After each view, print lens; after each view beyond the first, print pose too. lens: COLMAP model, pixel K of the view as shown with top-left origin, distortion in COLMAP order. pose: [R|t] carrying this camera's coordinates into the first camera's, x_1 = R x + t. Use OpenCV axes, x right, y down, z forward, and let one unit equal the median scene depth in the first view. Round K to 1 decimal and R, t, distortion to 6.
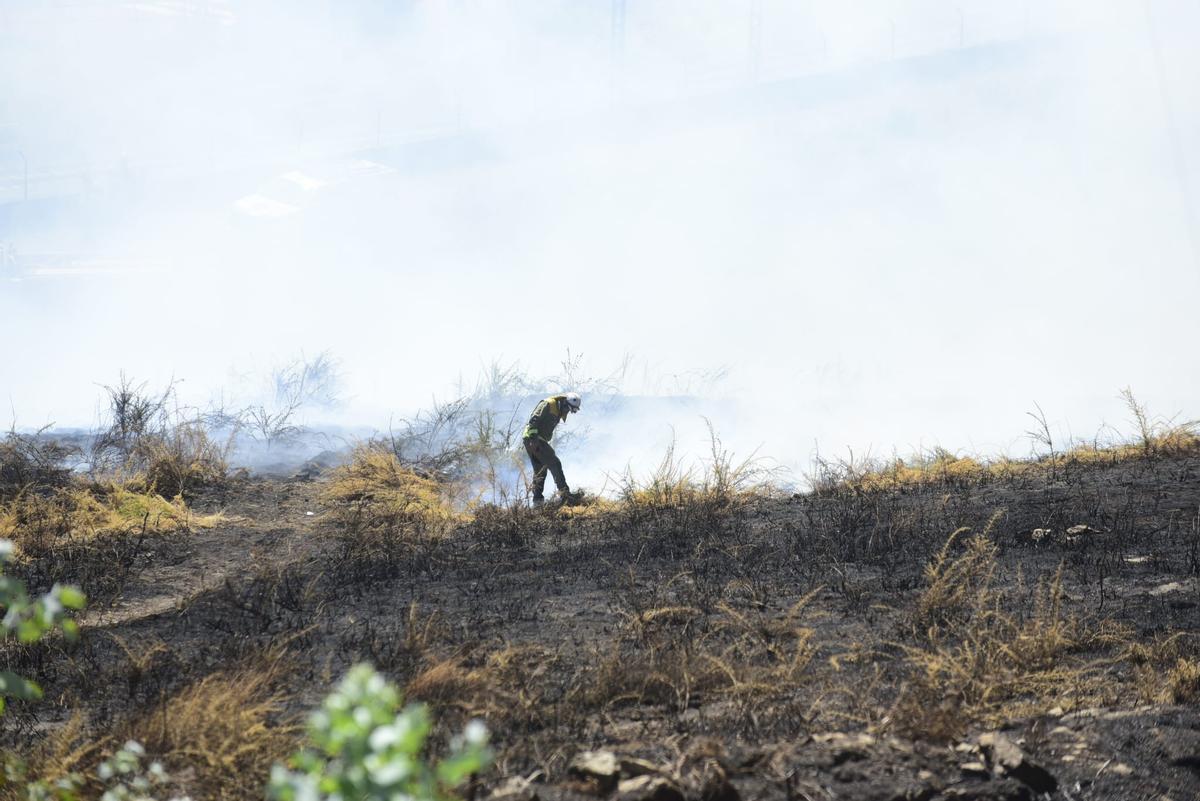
lens RADIAL K [[6461.5, 0, 600.0], [0, 6461.5, 400.5], [0, 0, 1]] dist [2.583249, 6.693299]
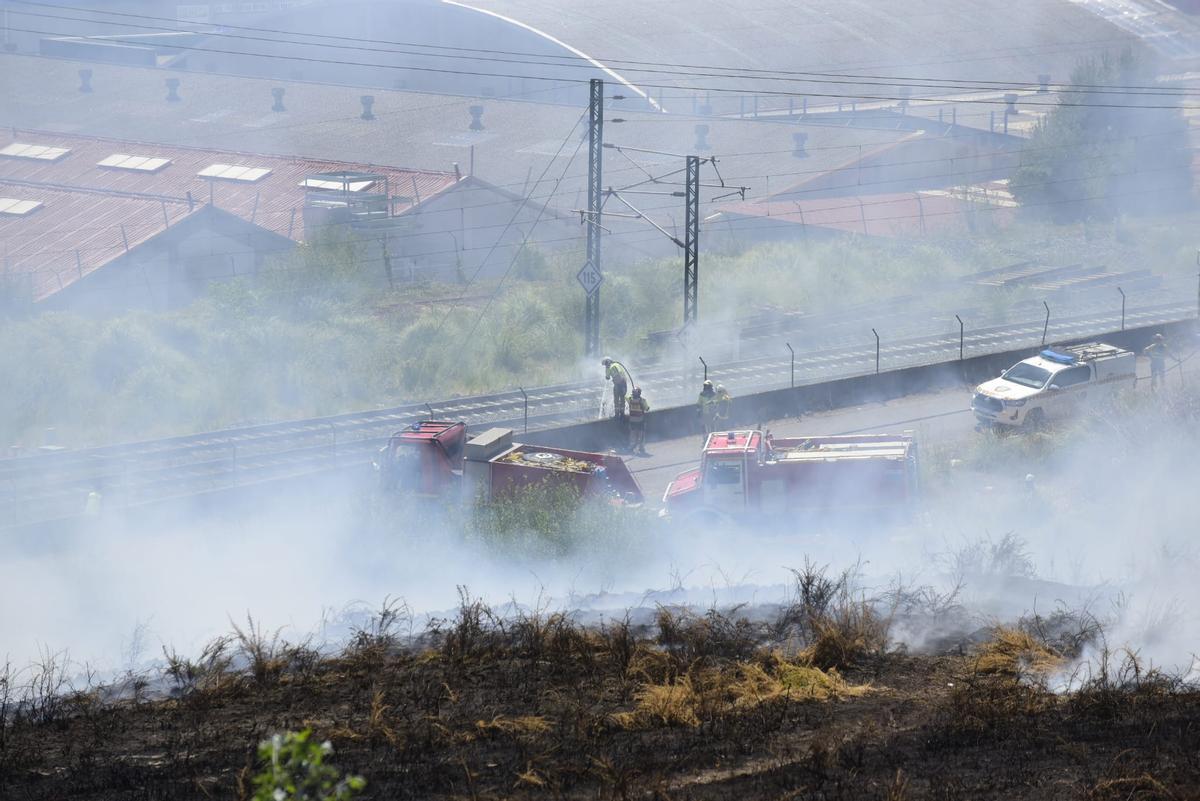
lens RADIAL K [[6461.5, 0, 600.0], [0, 6461.5, 400.5], [0, 0, 1]] dist [2.583249, 6.693299]
pose [[0.991206, -0.007017, -0.132145, 0.045776], [0.004041, 0.999732, -0.022776, -0.006567], [0.132269, 0.022041, 0.990969, -0.149695]]
